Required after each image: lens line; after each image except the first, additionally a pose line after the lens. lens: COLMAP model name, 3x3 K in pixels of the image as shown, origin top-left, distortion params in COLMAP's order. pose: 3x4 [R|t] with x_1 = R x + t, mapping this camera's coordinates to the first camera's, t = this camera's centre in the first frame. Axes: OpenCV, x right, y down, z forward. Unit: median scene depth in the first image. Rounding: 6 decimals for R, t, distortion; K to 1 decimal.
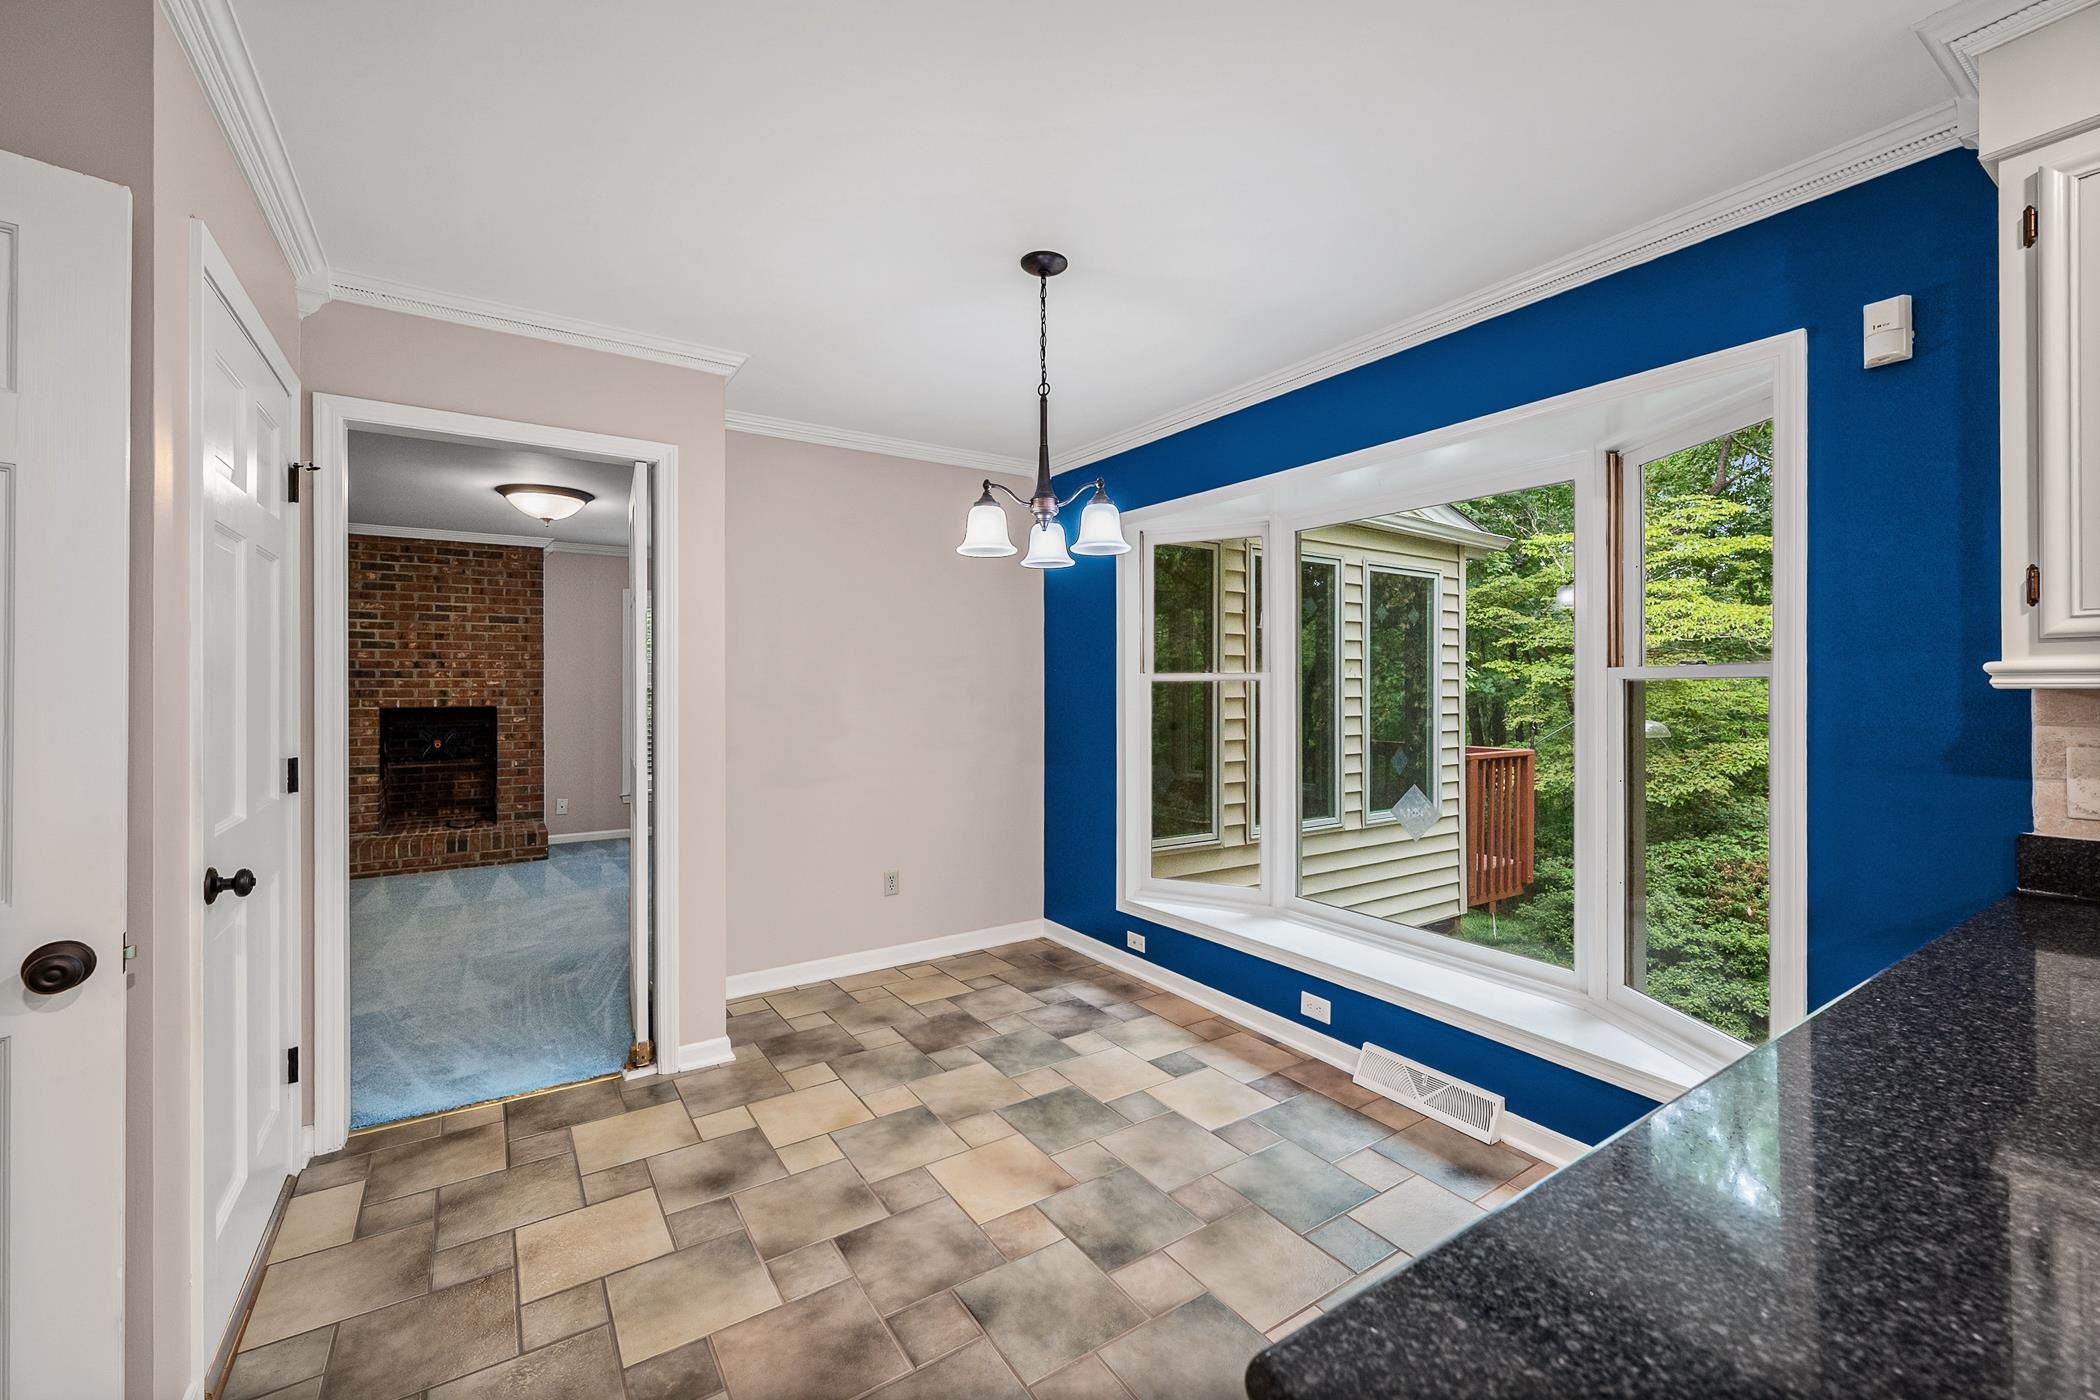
lens RADIAL K [[838.9, 0, 1043.6], [0, 838.9, 688.8], [0, 0, 1]] dist [-0.003076, 0.000286]
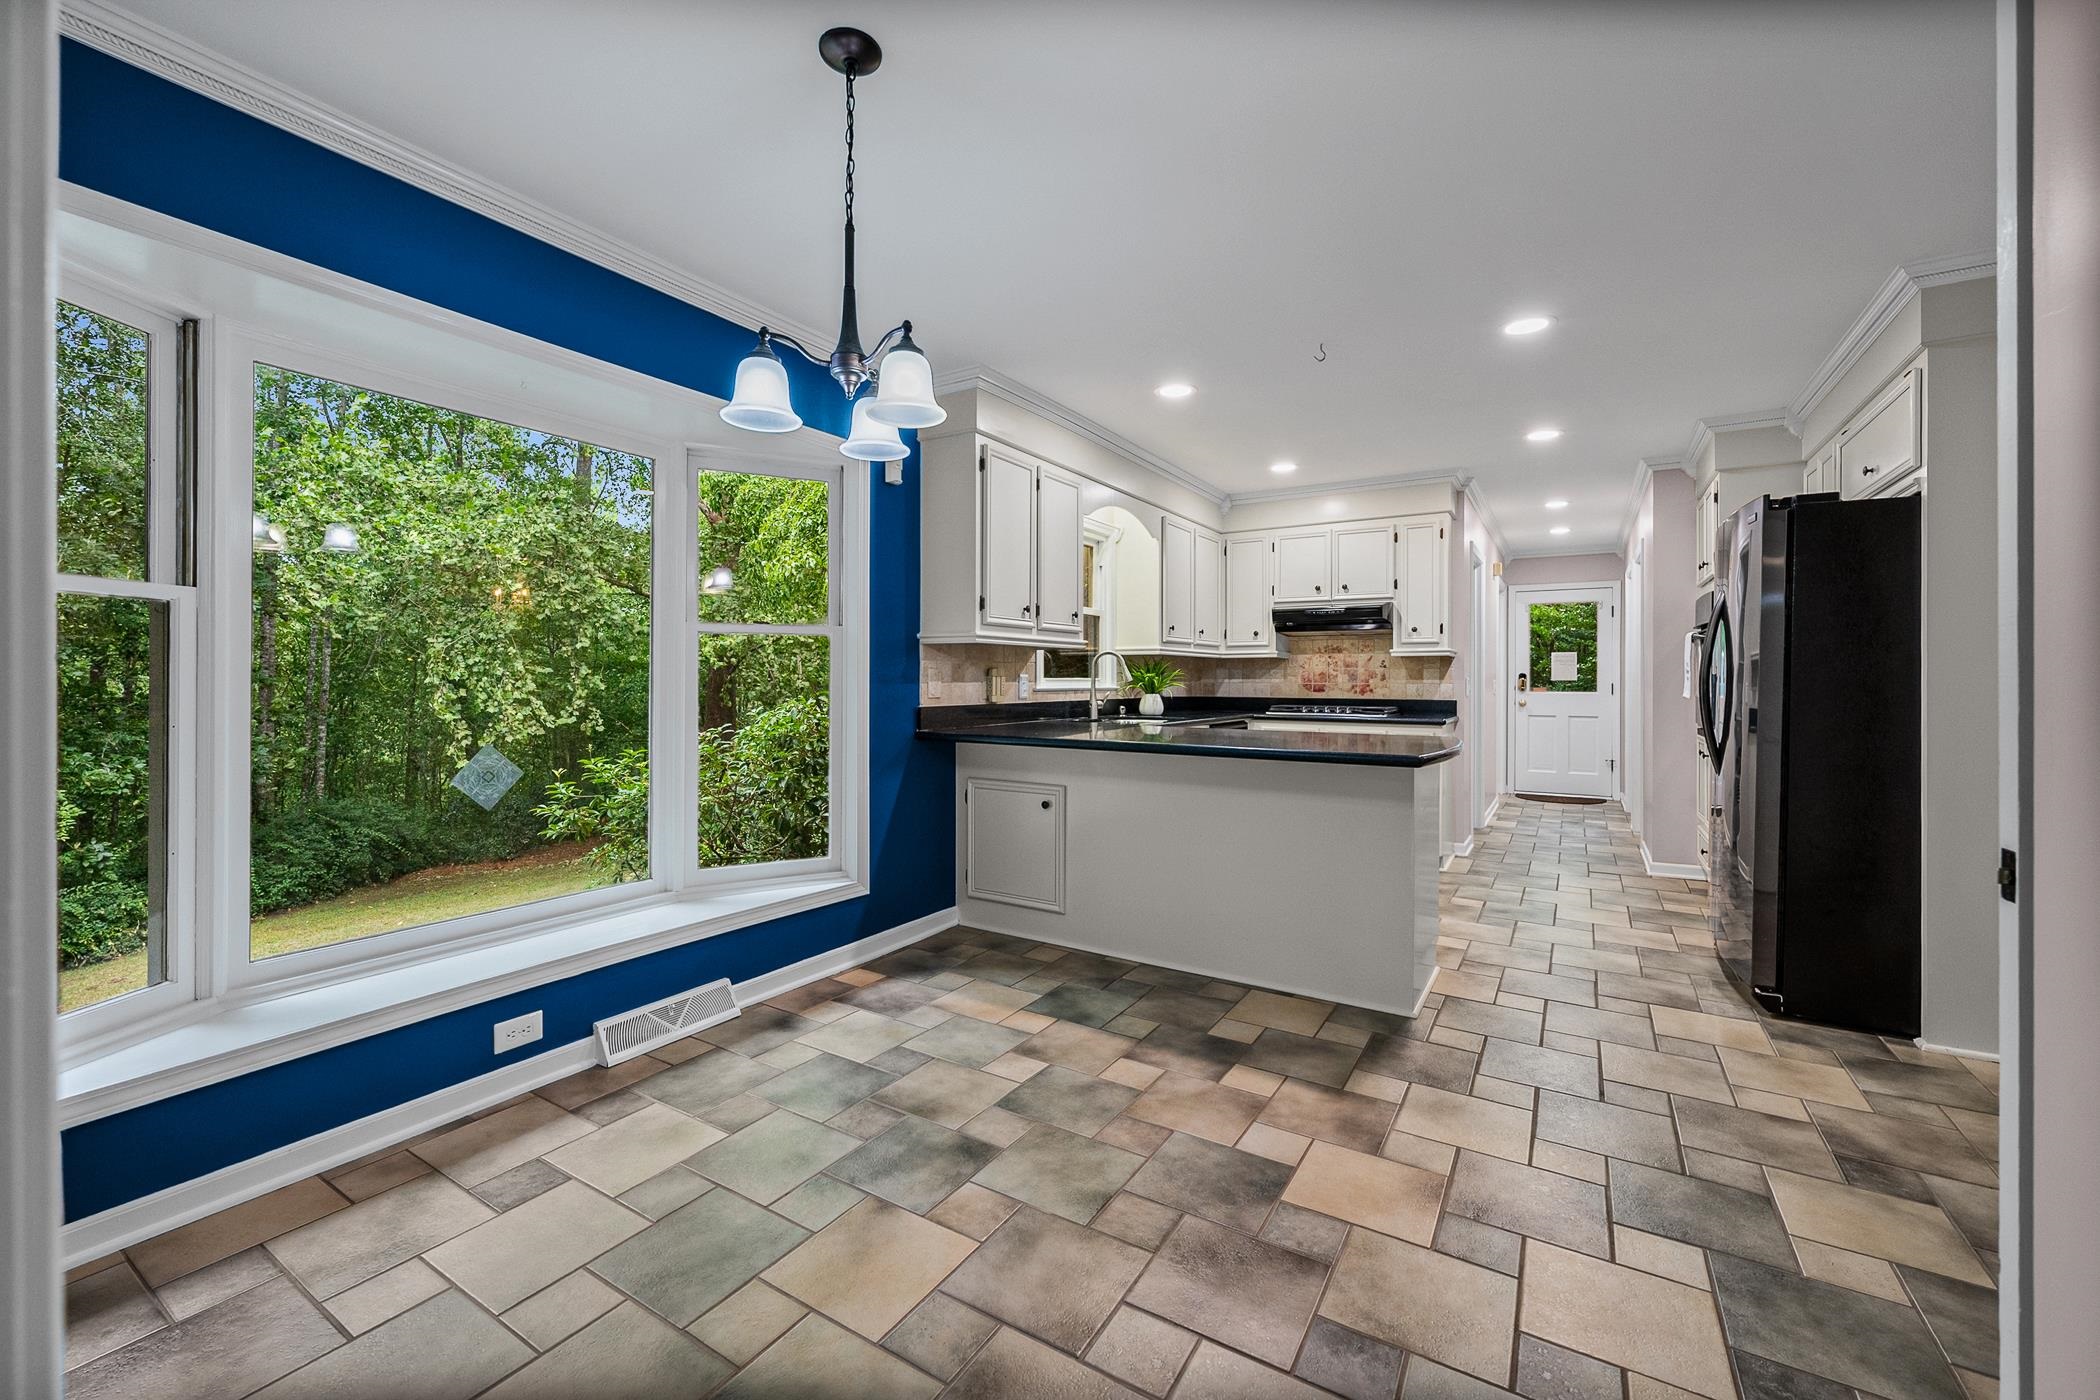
lens RADIAL K [[838.9, 0, 1043.6], [0, 838.9, 688.8], [0, 0, 1]] dist [-0.003076, 0.000286]
pose [[-0.407212, -0.005862, 0.913315, -0.776104], [0.003257, 0.999964, 0.007870, 0.075478], [-0.913328, 0.006179, -0.407178, 1.155472]]
